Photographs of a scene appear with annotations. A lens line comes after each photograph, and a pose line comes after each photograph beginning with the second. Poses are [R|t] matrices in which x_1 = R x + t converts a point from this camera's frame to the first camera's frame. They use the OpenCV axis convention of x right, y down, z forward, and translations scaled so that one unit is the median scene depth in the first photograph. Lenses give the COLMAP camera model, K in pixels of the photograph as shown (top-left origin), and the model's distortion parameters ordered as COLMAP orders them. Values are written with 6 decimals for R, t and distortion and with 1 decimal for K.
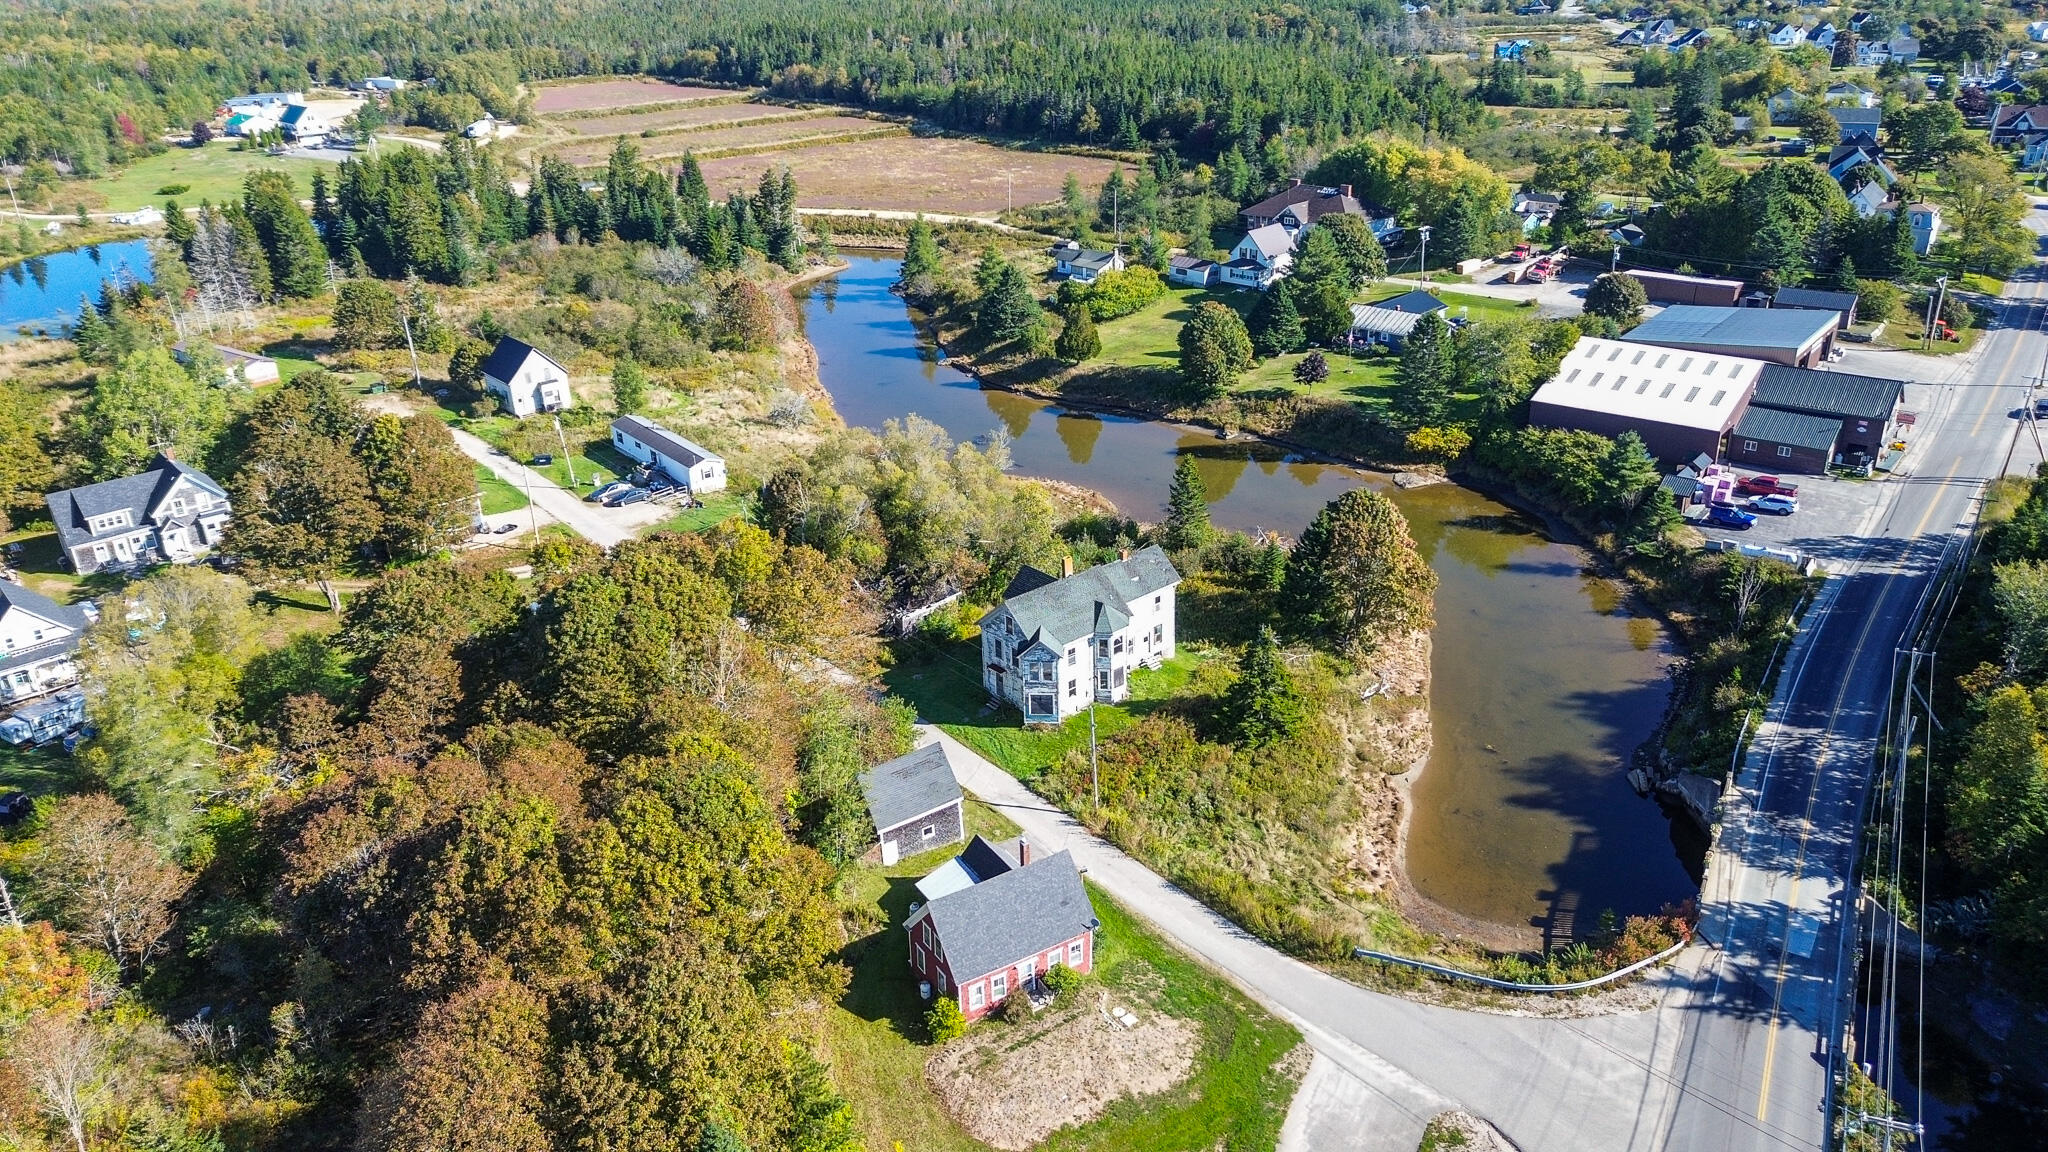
lens RADIAL K [[1452.3, 0, 1029.0], [0, 1452.3, 578.7], [0, 0, 1]] dist [0.071706, -0.071306]
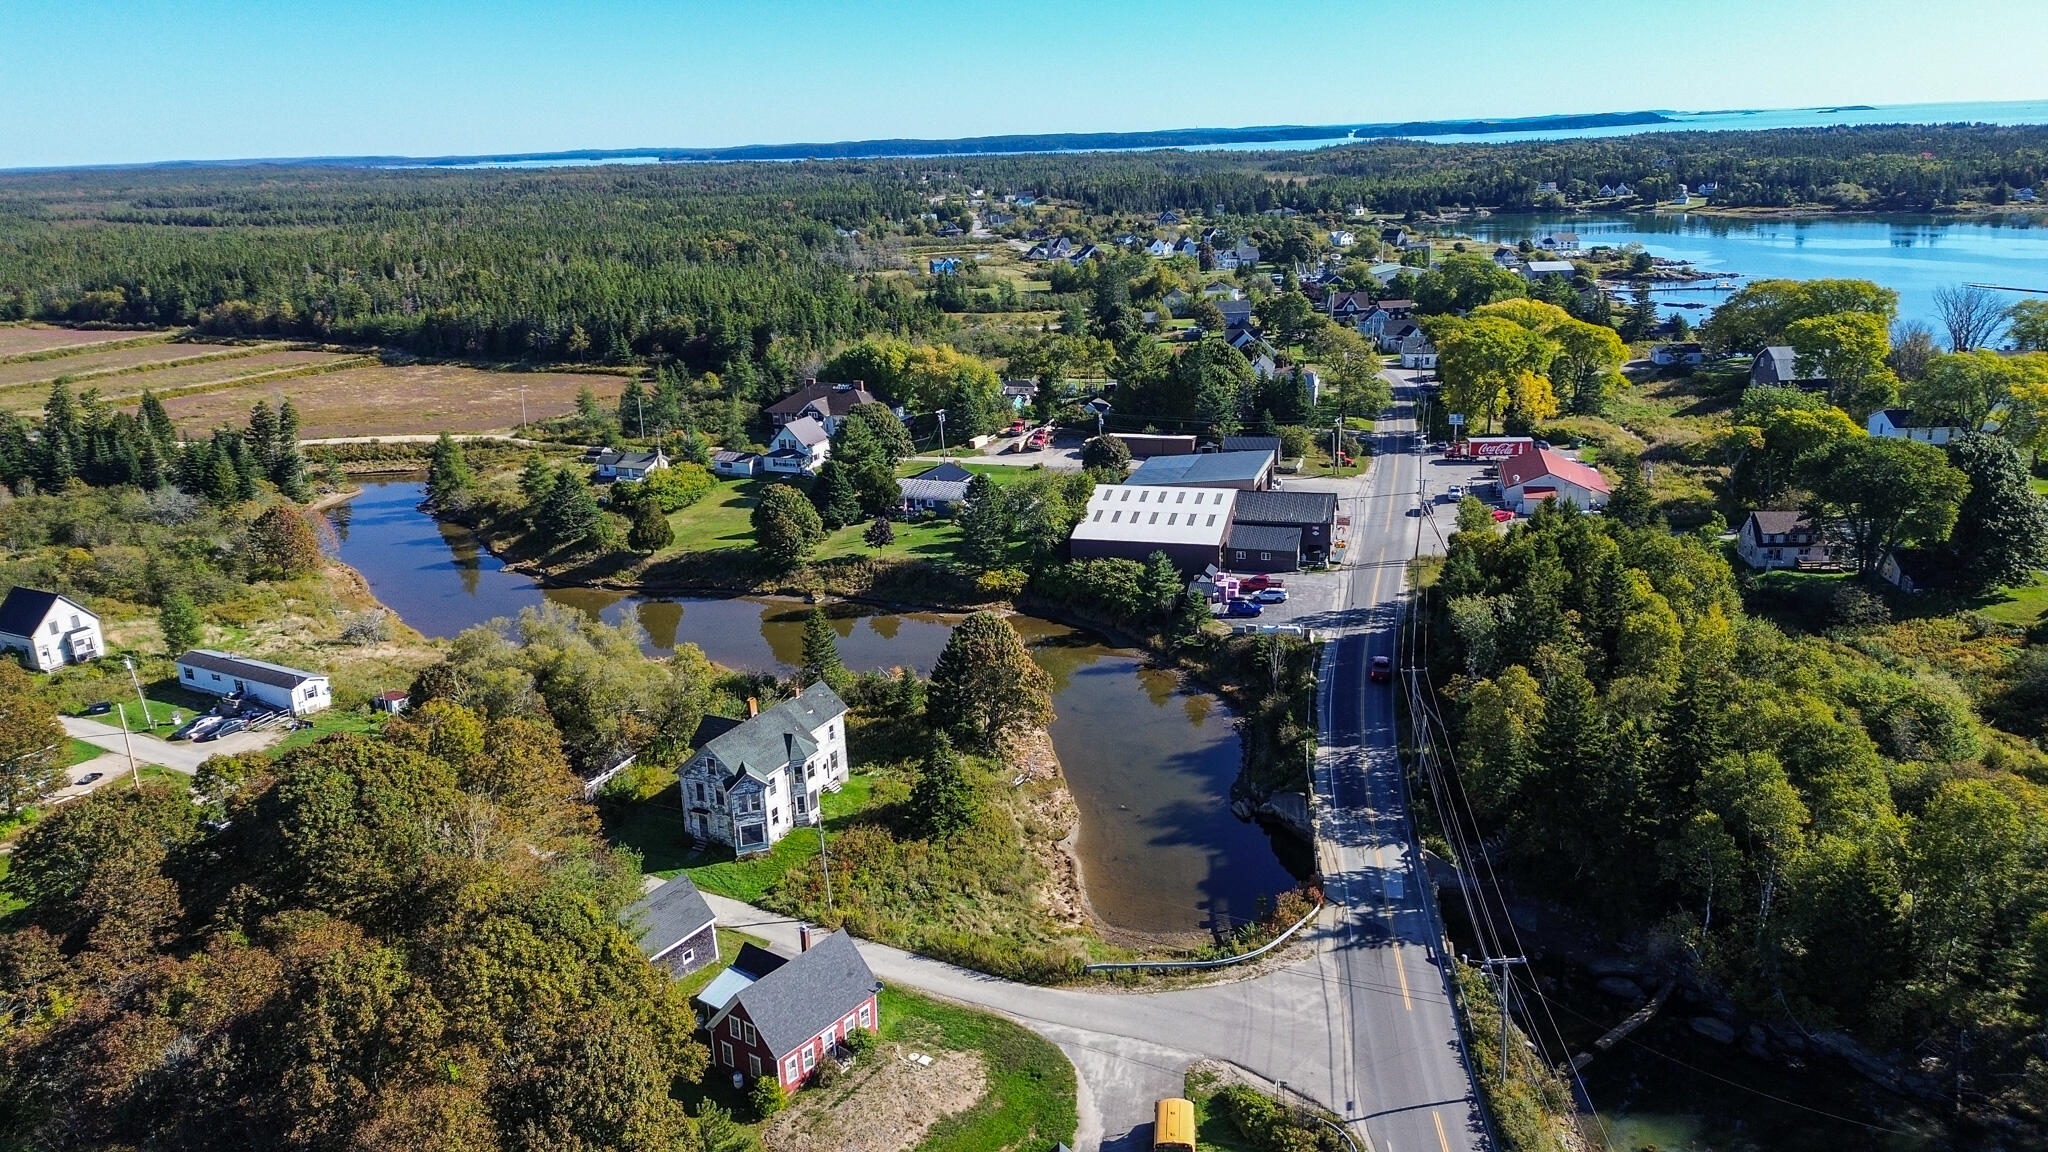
lens RADIAL K [[1452.3, 0, 1027.9], [0, 1452.3, 578.9], [0, 0, 1]] dist [0.071706, -0.071306]
pose [[0.929012, -0.110414, 0.353193, -0.130655], [0.158932, 0.980988, -0.111370, 0.043185], [-0.334181, 0.159598, 0.928898, -0.089637]]
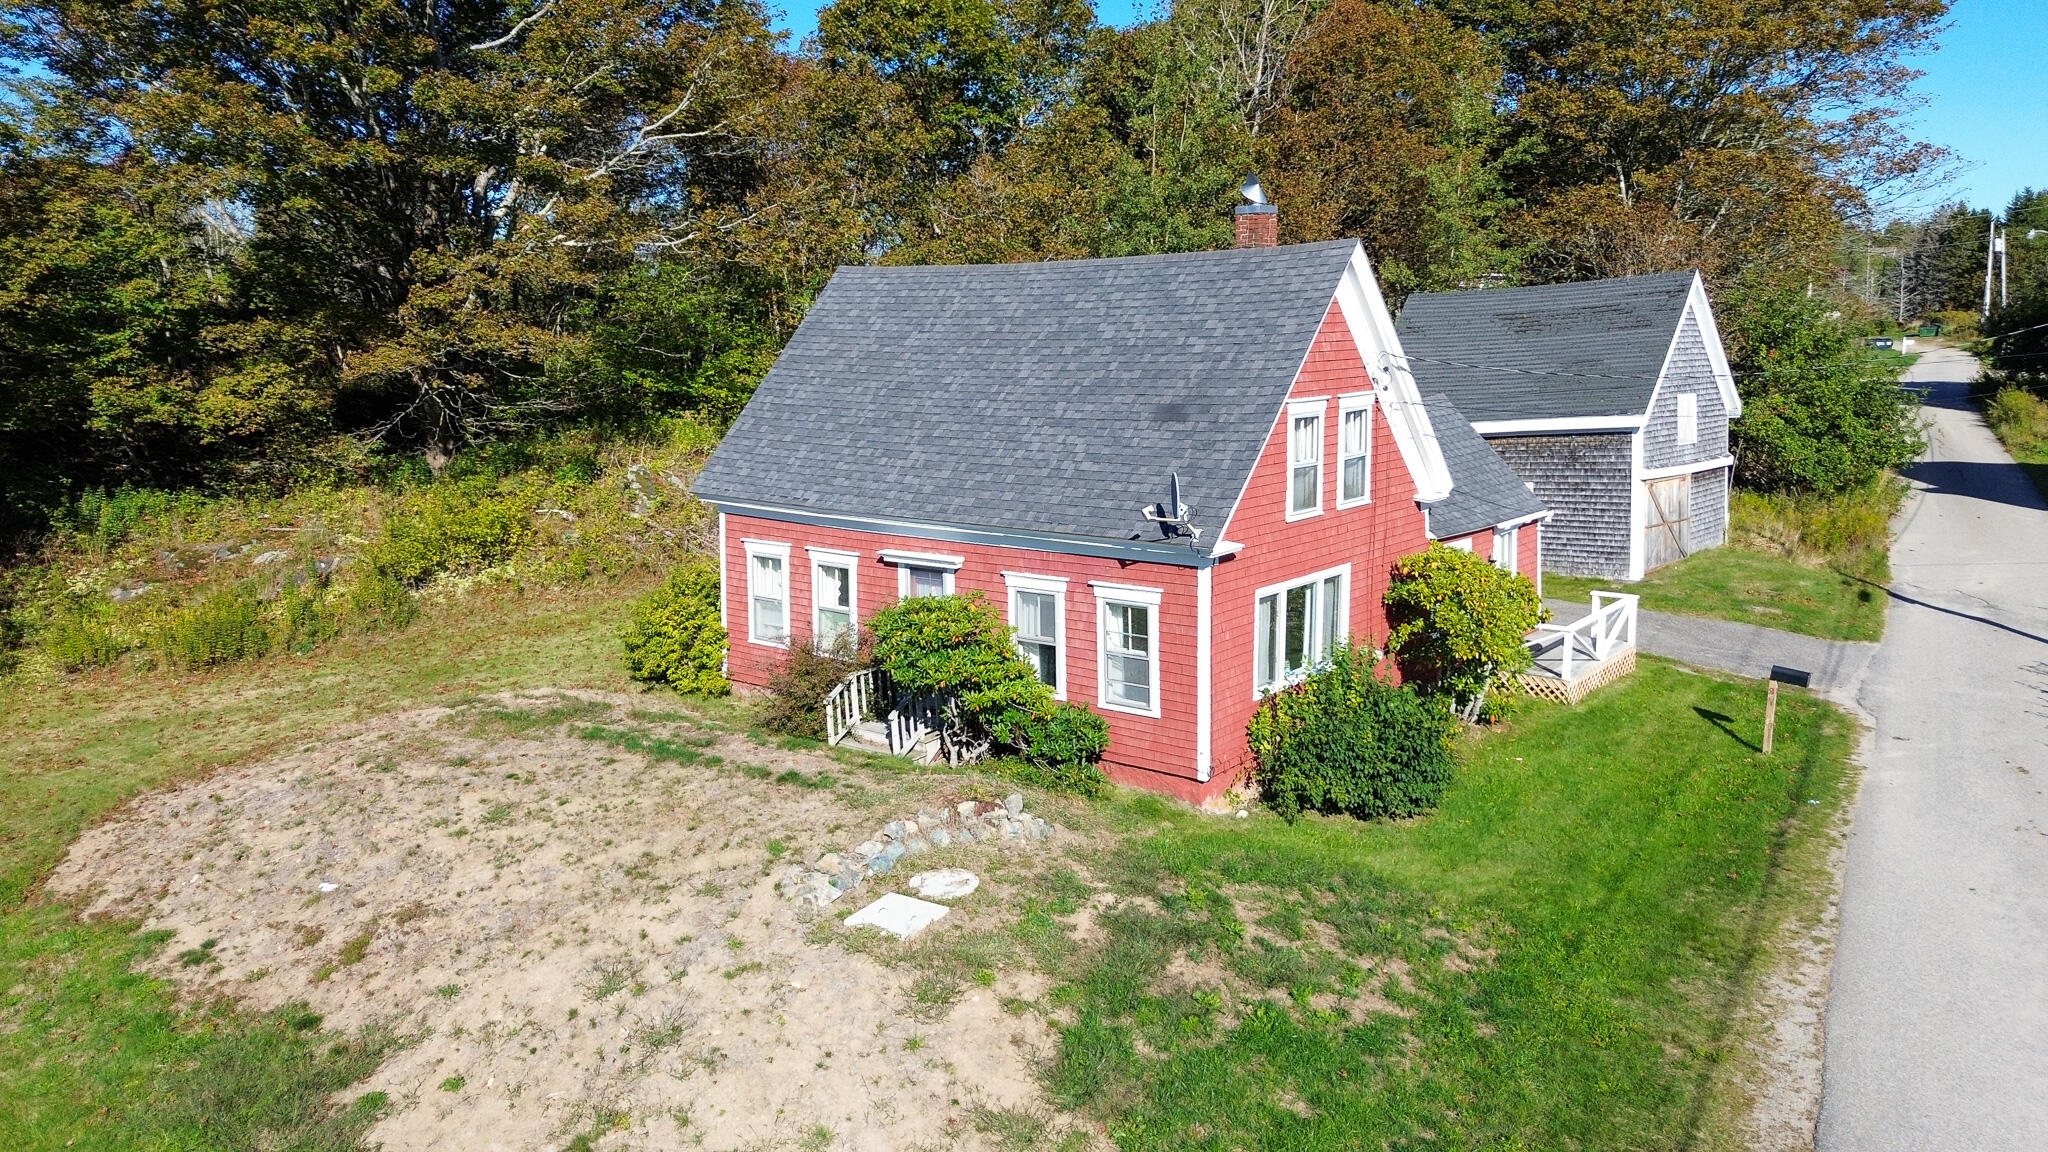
lens RADIAL K [[1452.3, 0, 1033.3], [0, 1452.3, 568.2], [0, 0, 1]] dist [0.071706, -0.071306]
pose [[0.328644, 0.178161, -0.927498, 0.135757], [-0.375168, 0.925868, 0.044913, 0.148568], [0.866742, 0.333207, 0.371121, 0.556902]]
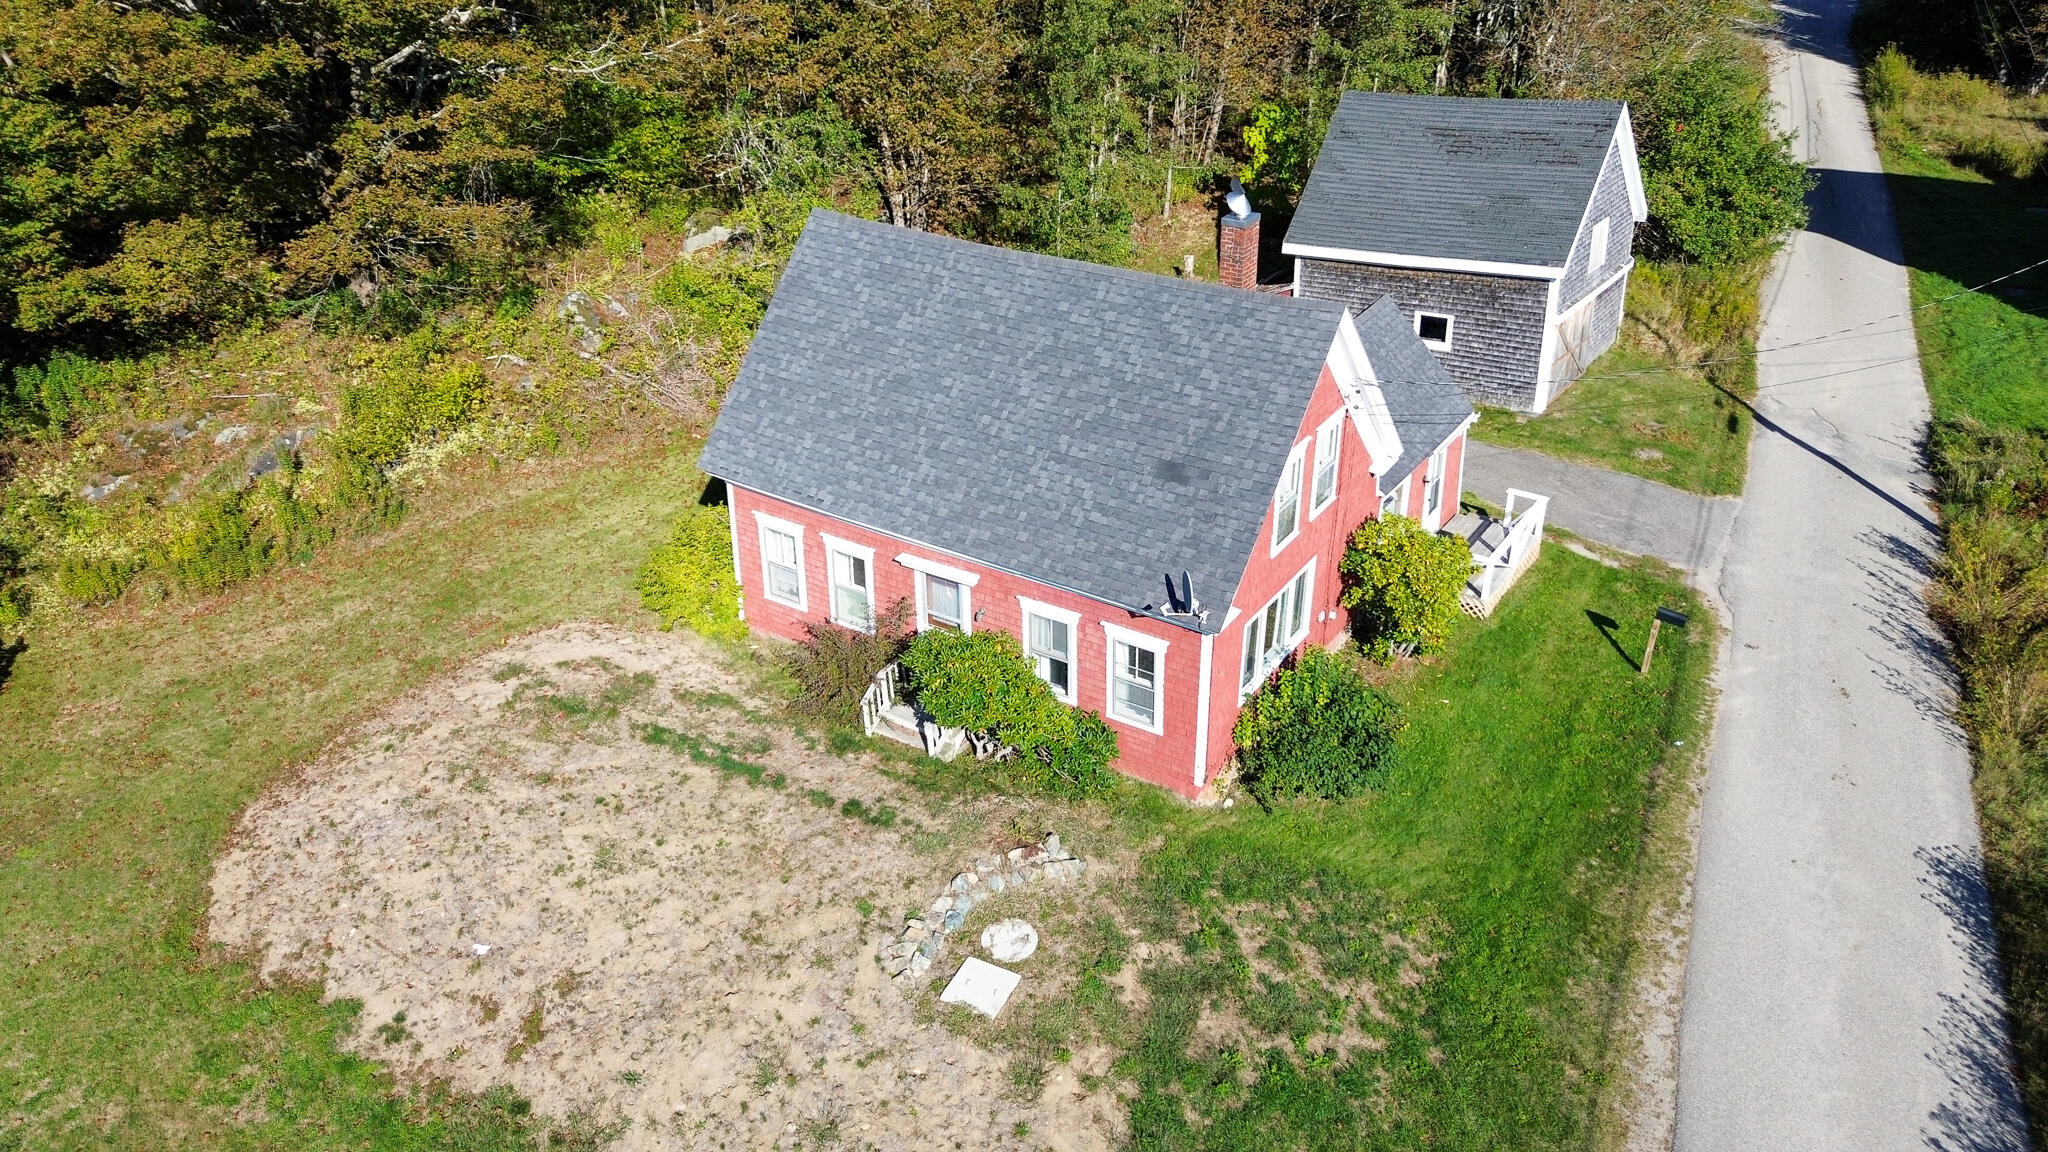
lens RADIAL K [[1452.3, 0, 1035.7], [0, 1452.3, 573.1], [0, 0, 1]] dist [0.071706, -0.071306]
pose [[0.424525, 0.458855, -0.780532, 0.127478], [-0.363744, 0.875876, 0.317068, 0.104447], [0.829137, 0.149310, 0.538737, 0.523695]]
